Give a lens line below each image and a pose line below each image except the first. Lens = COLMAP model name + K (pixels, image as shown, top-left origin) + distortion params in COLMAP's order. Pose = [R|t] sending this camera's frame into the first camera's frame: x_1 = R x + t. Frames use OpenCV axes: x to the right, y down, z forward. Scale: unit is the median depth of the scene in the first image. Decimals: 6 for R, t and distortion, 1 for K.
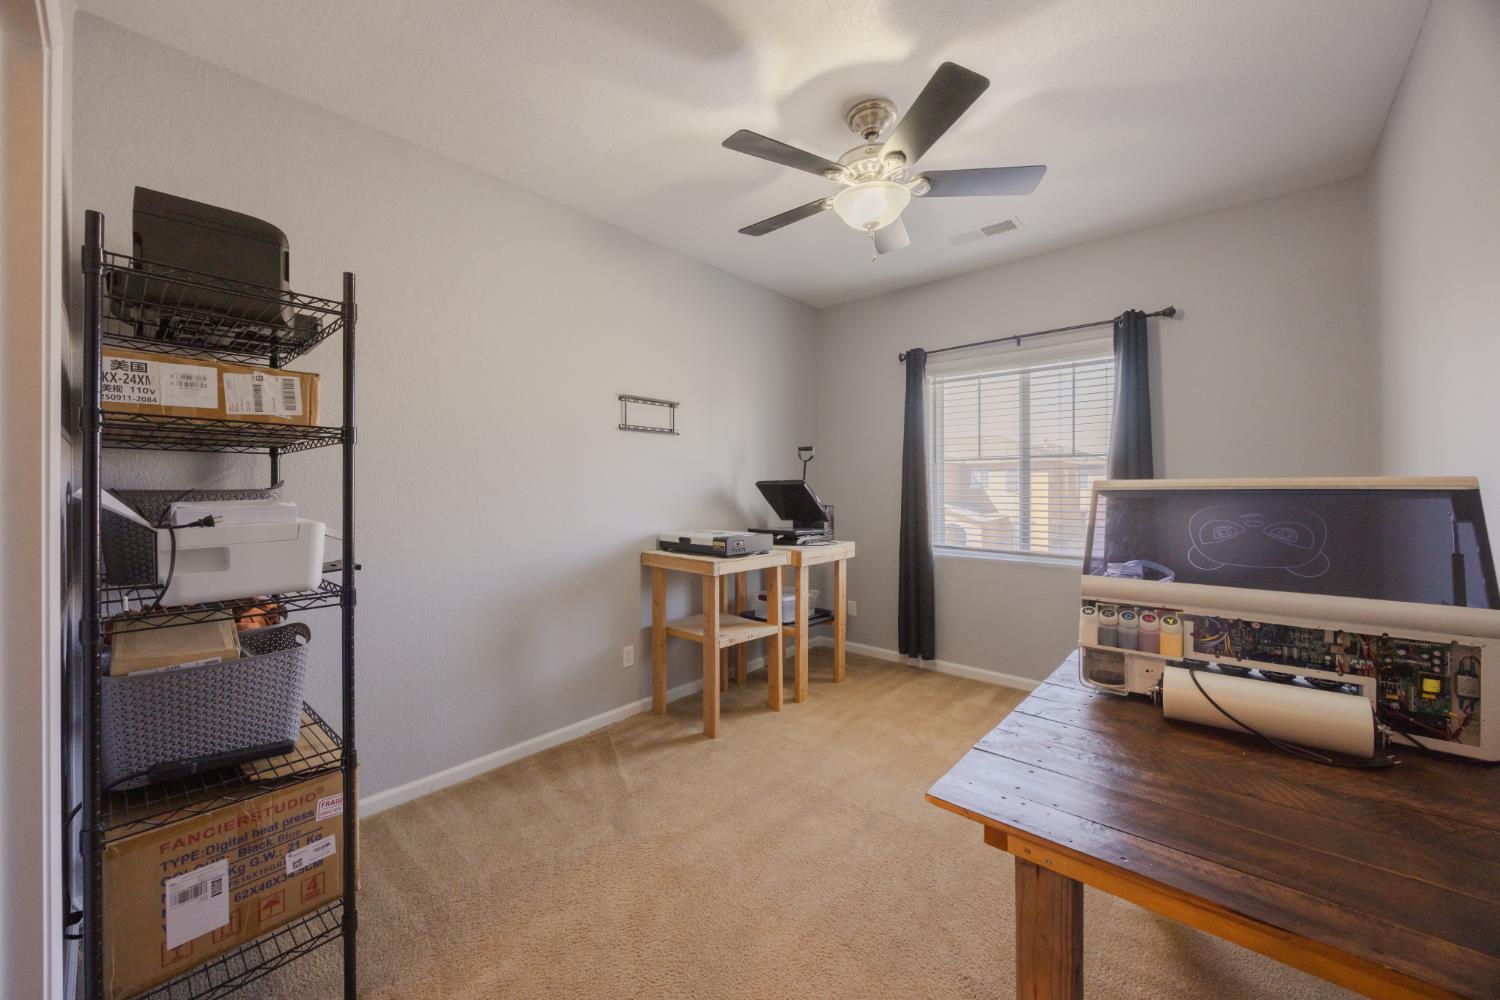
lens RADIAL K [[565.9, 0, 740.3], [0, 565.9, 491.3], [0, 0, 1]] dist [0.002825, 0.000355]
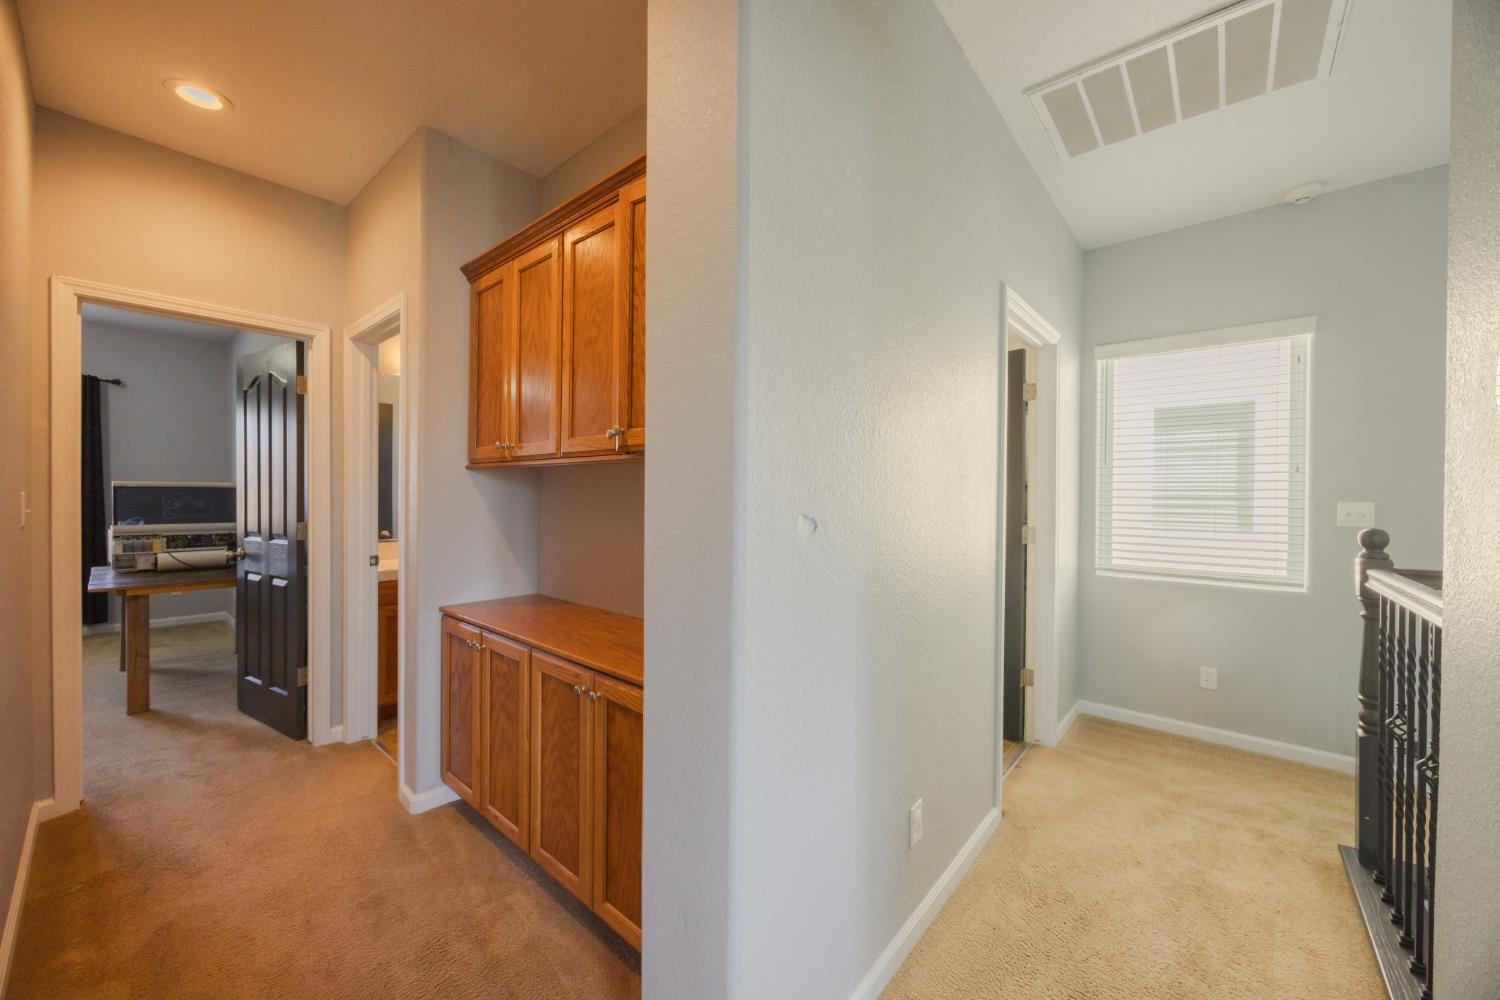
lens RADIAL K [[565.9, 0, 741.1], [0, 565.9, 498.1], [0, 0, 1]] dist [0.002825, 0.000355]
pose [[-0.004257, -0.003016, 0.999986, -0.793980], [-0.006085, 0.999977, 0.002990, 0.007488], [-0.999972, -0.006073, -0.004275, -0.714291]]
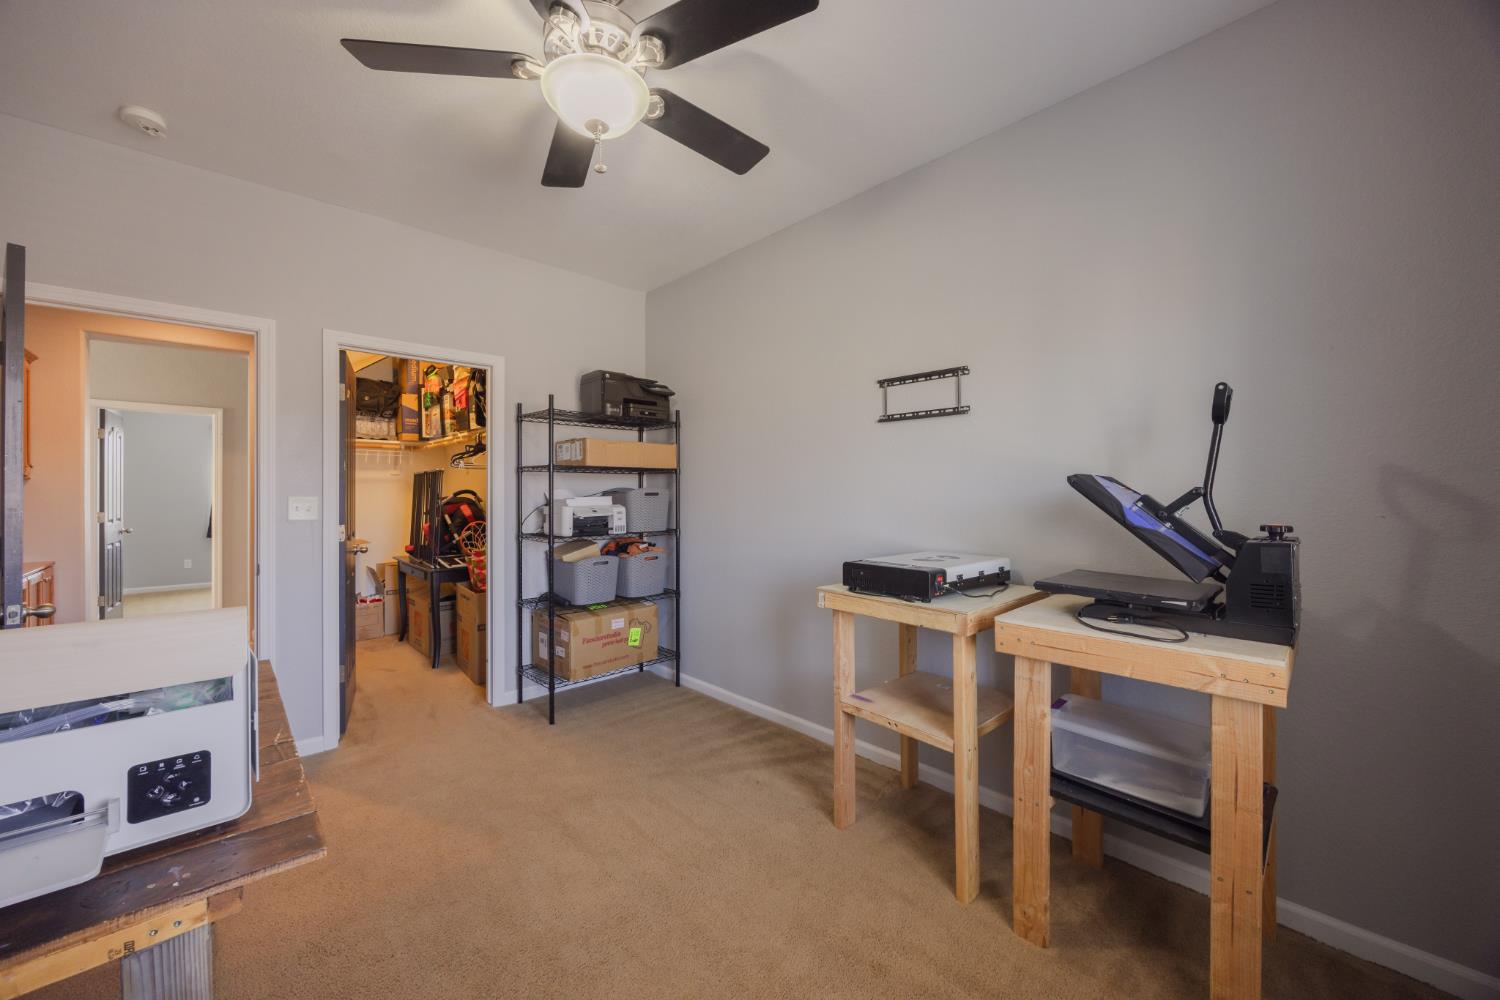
lens RADIAL K [[565.9, 0, 745.7], [0, 565.9, 497.1], [0, 0, 1]] dist [0.002825, 0.000355]
pose [[-0.076200, 0.015410, -0.996973, 0.819881], [0.002253, 0.999881, 0.015282, -0.012898], [0.997090, -0.001081, -0.076226, 1.086675]]
